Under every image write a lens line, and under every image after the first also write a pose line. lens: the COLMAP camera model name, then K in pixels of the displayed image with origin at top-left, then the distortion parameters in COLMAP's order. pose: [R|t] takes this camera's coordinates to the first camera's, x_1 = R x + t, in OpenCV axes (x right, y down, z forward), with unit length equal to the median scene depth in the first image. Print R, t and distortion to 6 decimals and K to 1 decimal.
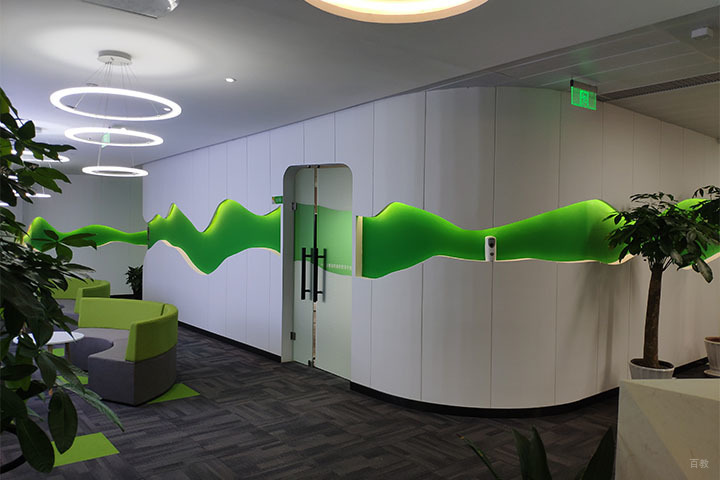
lens RADIAL K [[564.9, 0, 357.0], [0, 564.9, 239.4], [0, 0, 1]] dist [0.003590, 0.001455]
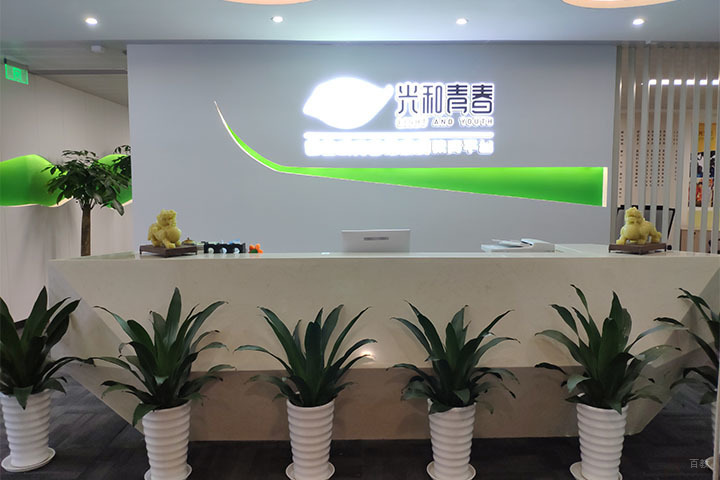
lens RADIAL K [[564.9, 0, 355.8], [0, 564.9, 240.7], [0, 0, 1]] dist [0.003590, 0.001455]
pose [[0.614868, -0.091530, 0.783300, -0.131190], [0.019798, 0.994720, 0.100694, 0.006423], [-0.788381, -0.046406, 0.613434, -0.324054]]
